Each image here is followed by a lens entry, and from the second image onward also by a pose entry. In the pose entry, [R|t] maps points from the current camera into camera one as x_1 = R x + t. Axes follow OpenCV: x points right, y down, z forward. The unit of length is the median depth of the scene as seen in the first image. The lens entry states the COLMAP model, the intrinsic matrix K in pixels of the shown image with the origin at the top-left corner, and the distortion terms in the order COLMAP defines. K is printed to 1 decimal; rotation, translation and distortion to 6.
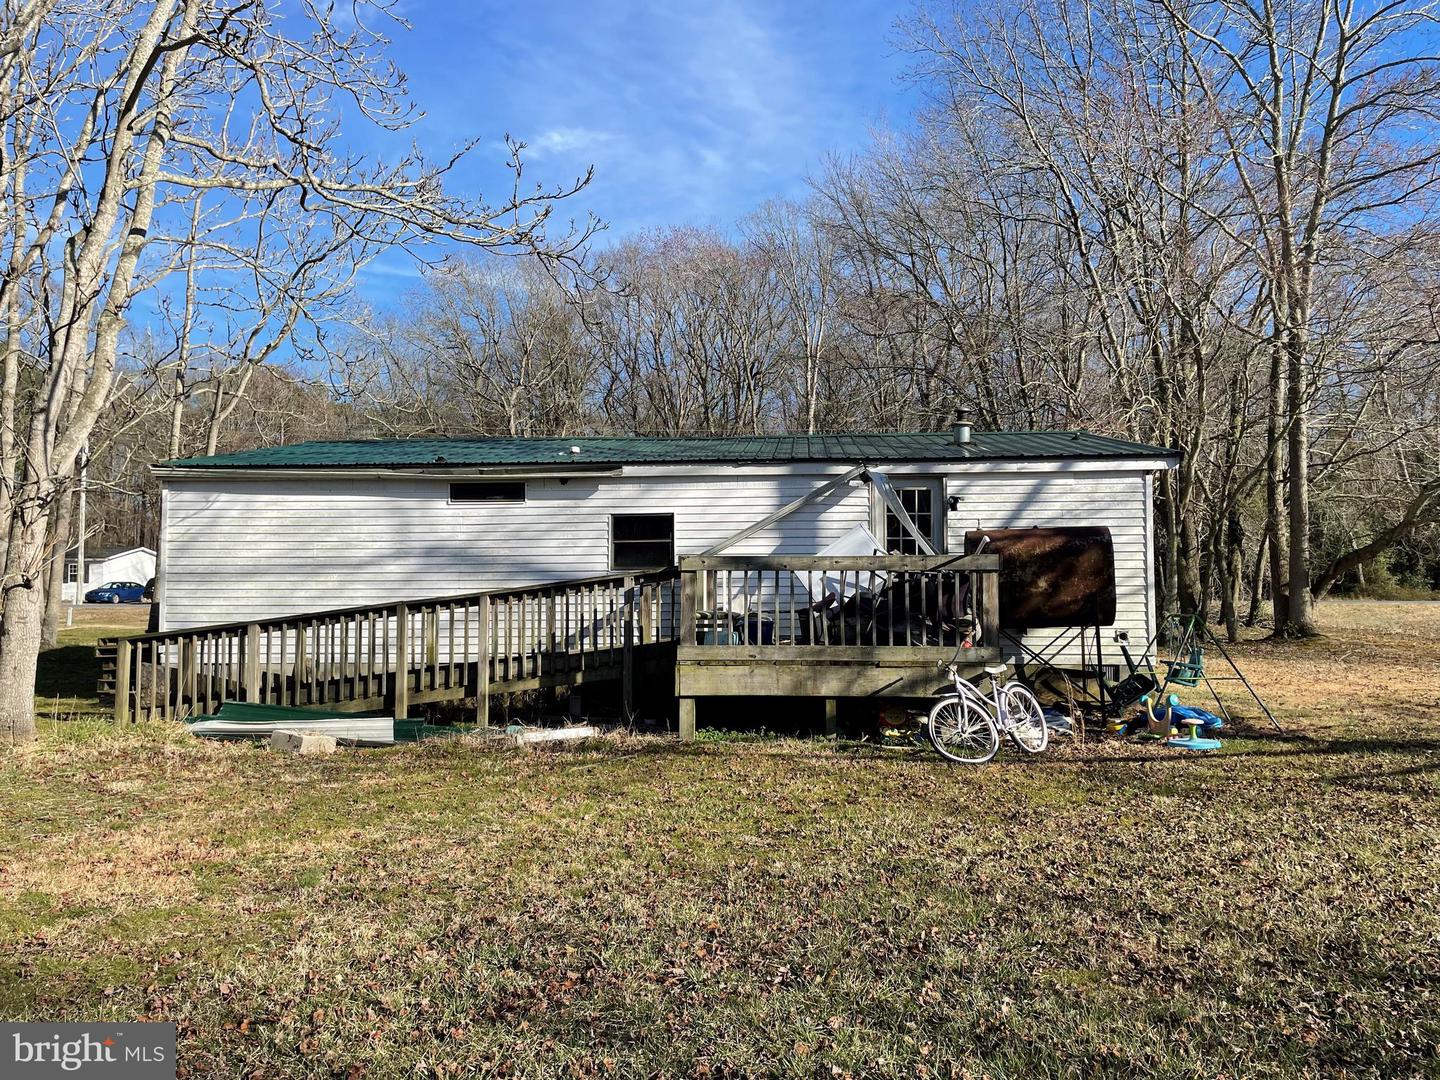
lens RADIAL K [[1090.0, 0, 724.4], [0, 1090.0, 543.8], [0, 0, 1]] dist [0.102797, -0.141581]
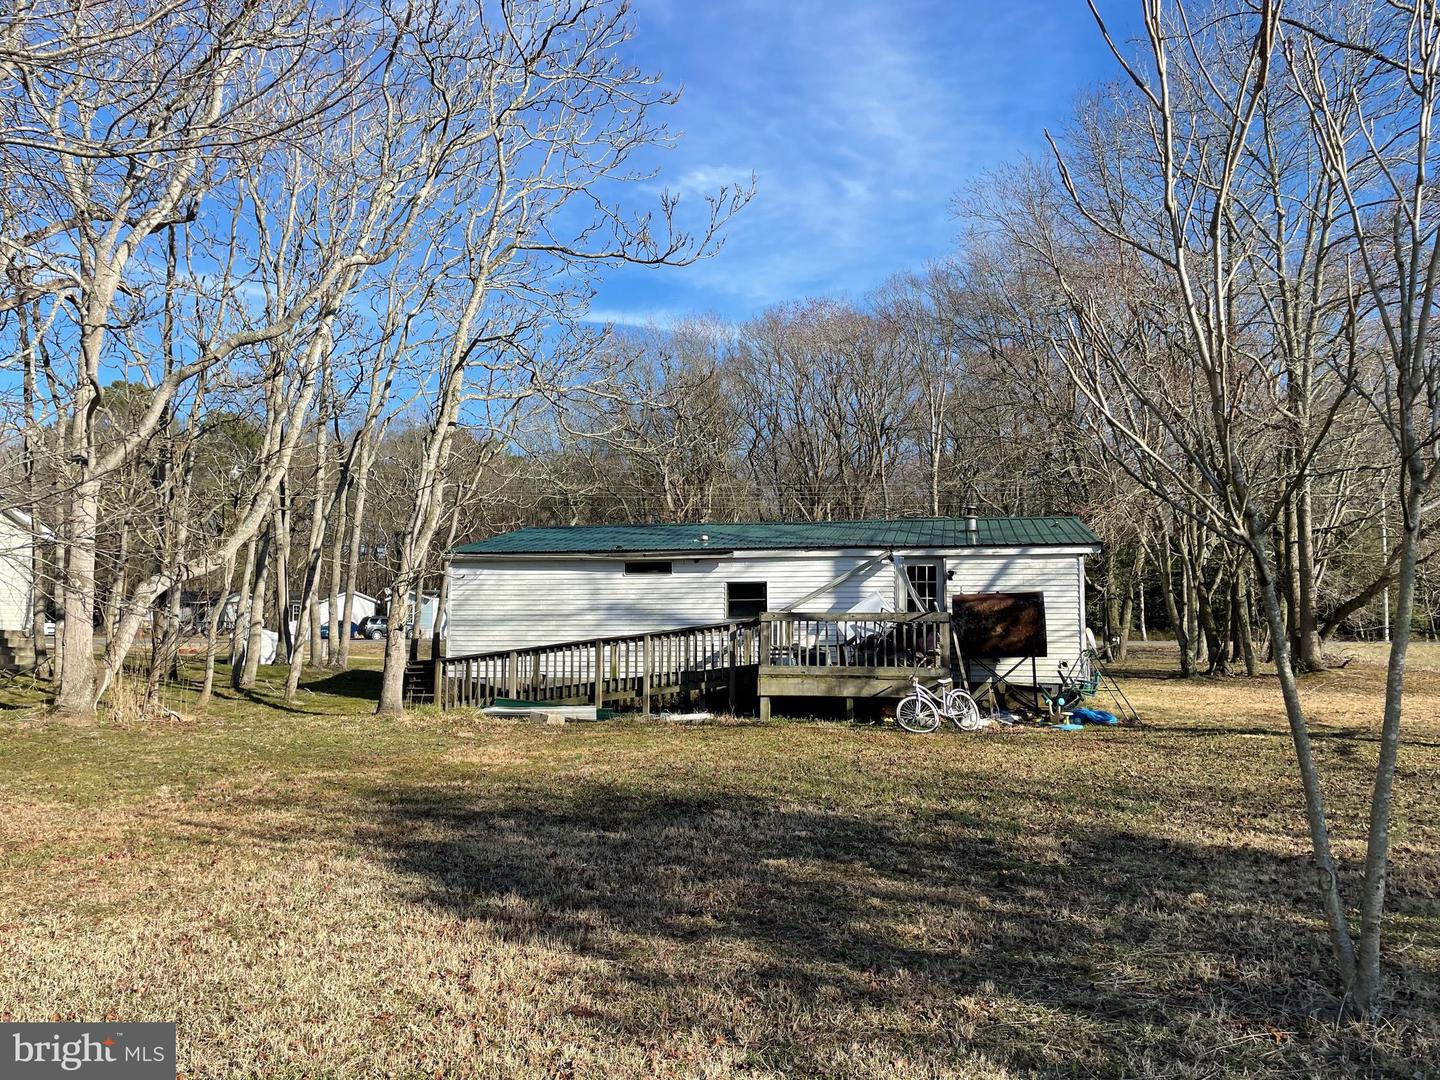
lens RADIAL K [[1090.0, 0, 724.4], [0, 1090.0, 543.8], [0, 0, 1]] dist [0.102797, -0.141581]
pose [[0.990355, -0.007806, -0.138333, 0.117279], [0.003009, 0.999388, -0.034854, -0.030800], [0.138521, 0.034101, 0.989772, -0.577737]]
